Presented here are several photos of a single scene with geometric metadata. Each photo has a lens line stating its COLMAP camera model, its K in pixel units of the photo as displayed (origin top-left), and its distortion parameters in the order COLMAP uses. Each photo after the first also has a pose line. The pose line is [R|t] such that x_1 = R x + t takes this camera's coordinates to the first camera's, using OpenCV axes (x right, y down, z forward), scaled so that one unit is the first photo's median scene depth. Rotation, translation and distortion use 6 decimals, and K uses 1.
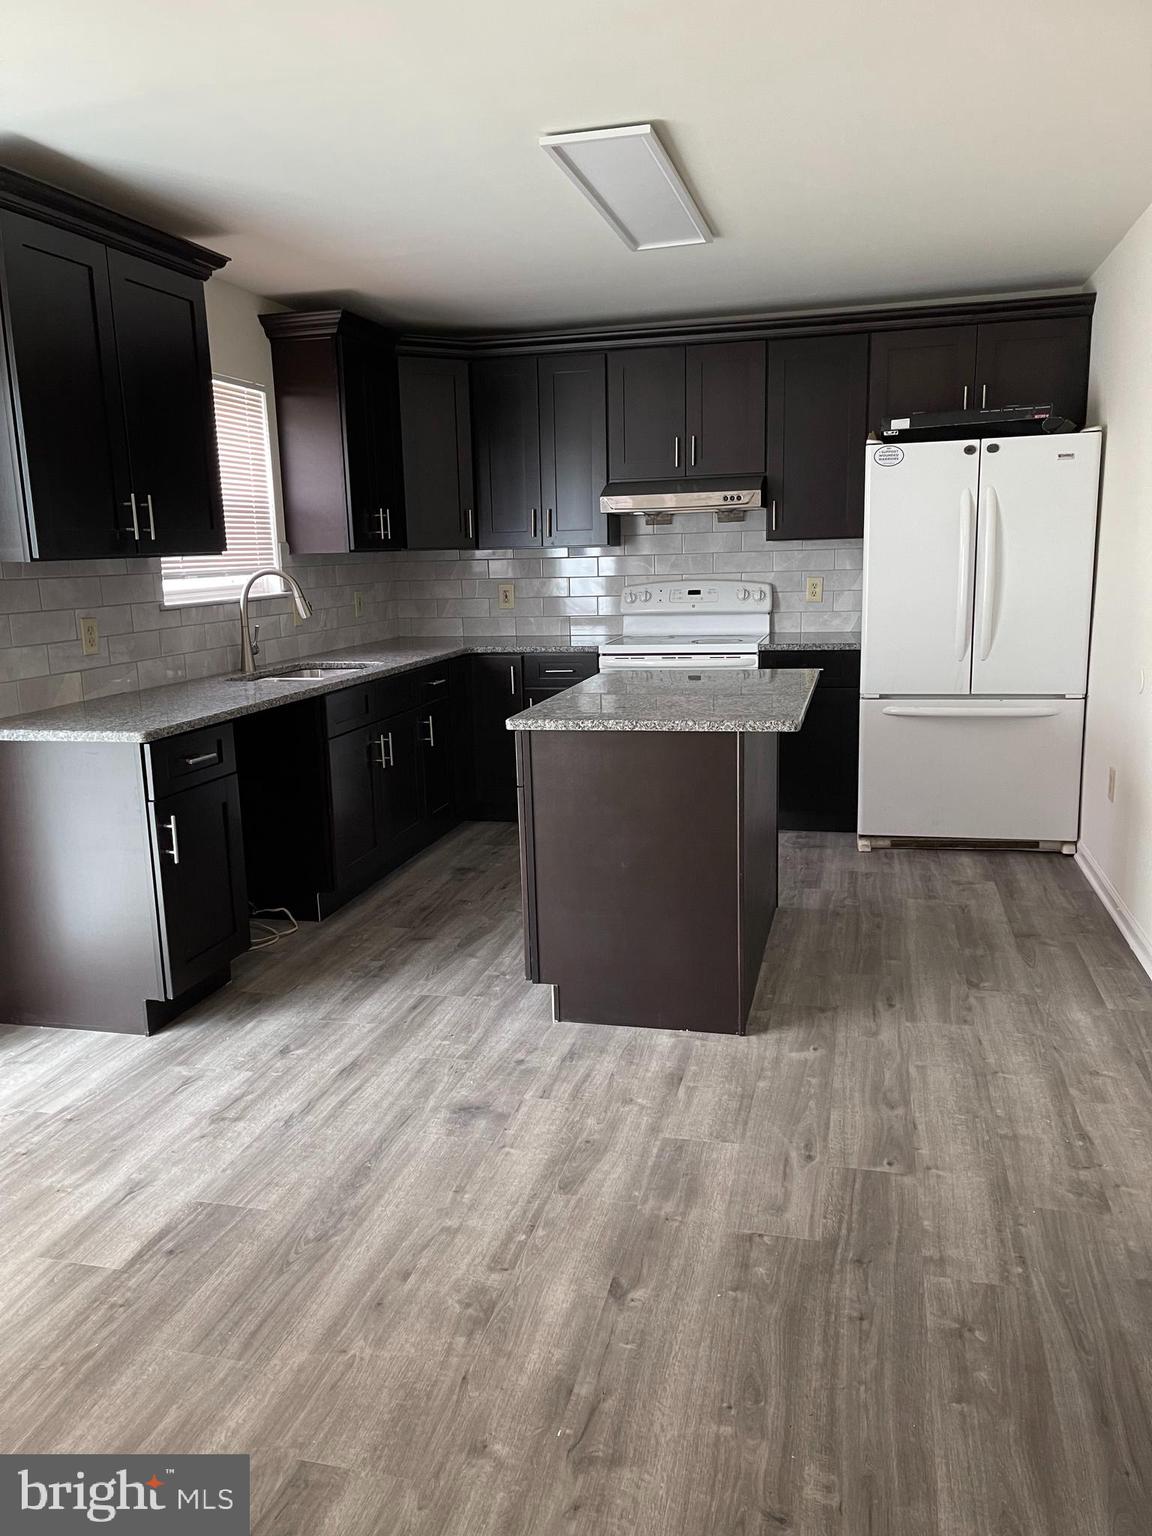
lens RADIAL K [[1155.5, 0, 570.5], [0, 1155.5, 778.0], [0, 0, 1]] dist [0.052407, -0.053906]
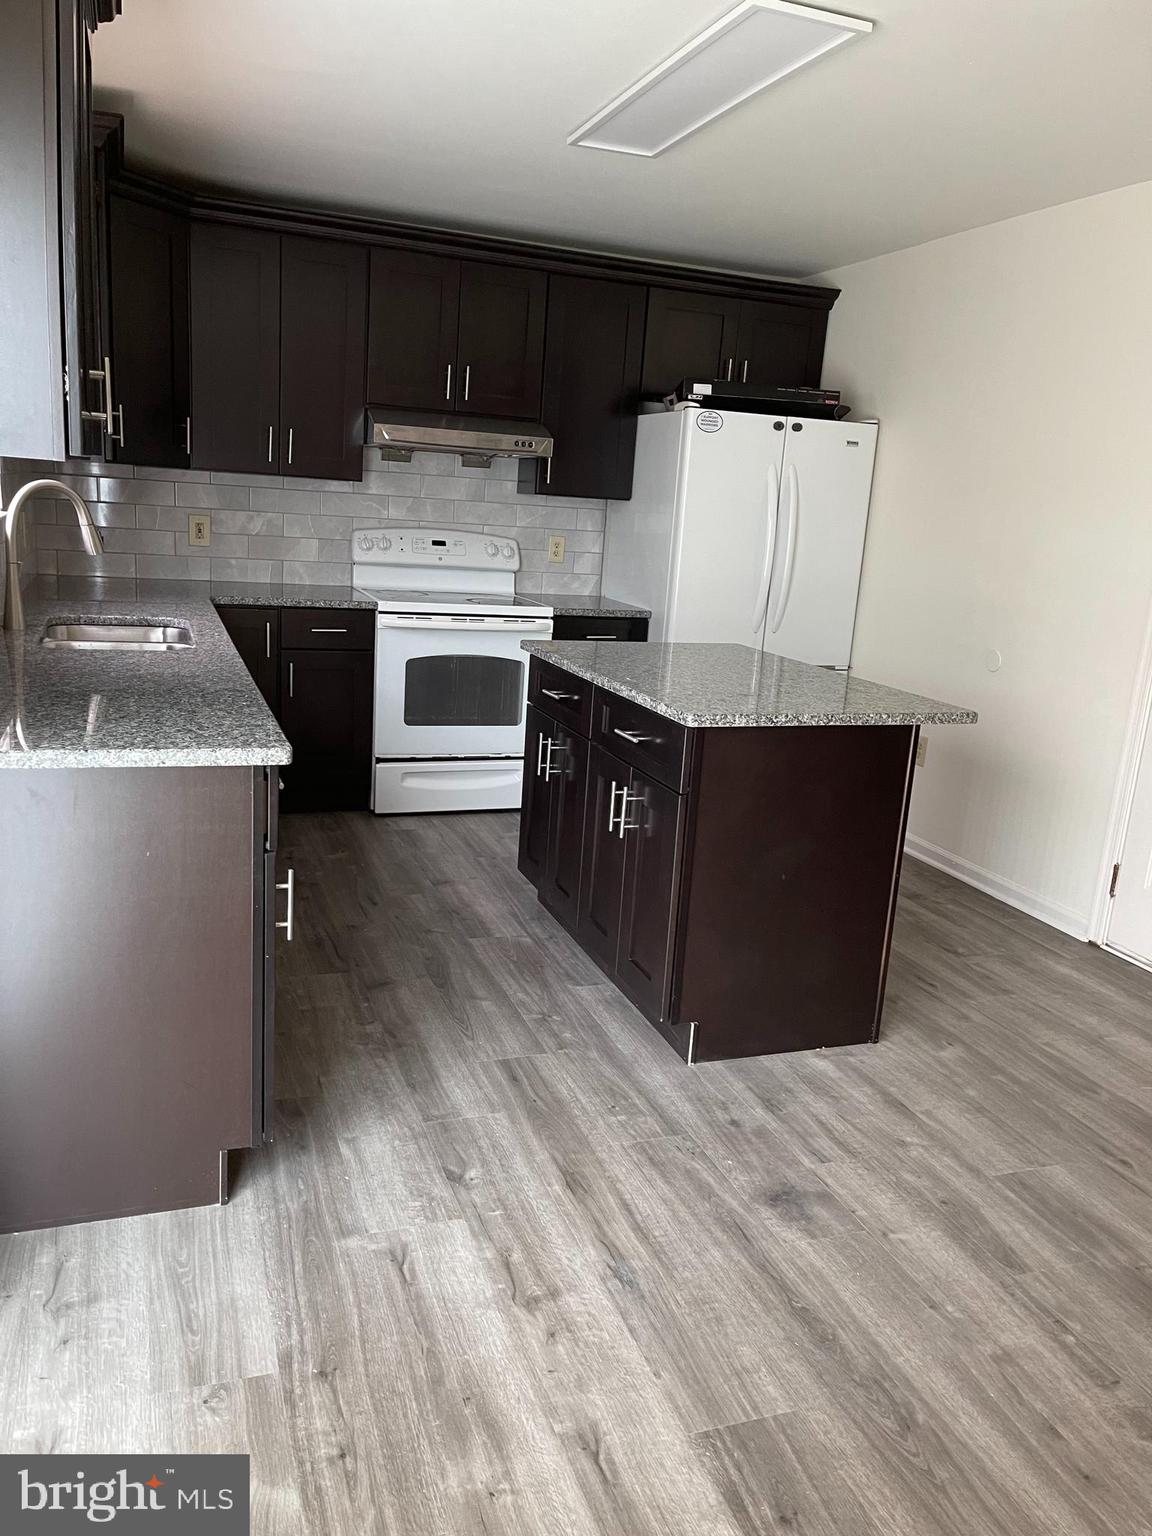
lens RADIAL K [[1155.5, 0, 570.5], [0, 1155.5, 778.0], [0, 0, 1]] dist [0.052407, -0.053906]
pose [[0.825357, -0.052379, 0.562176, -0.429352], [0.023288, 0.997998, 0.058794, -0.040791], [-0.564130, -0.035434, 0.824925, 0.271653]]
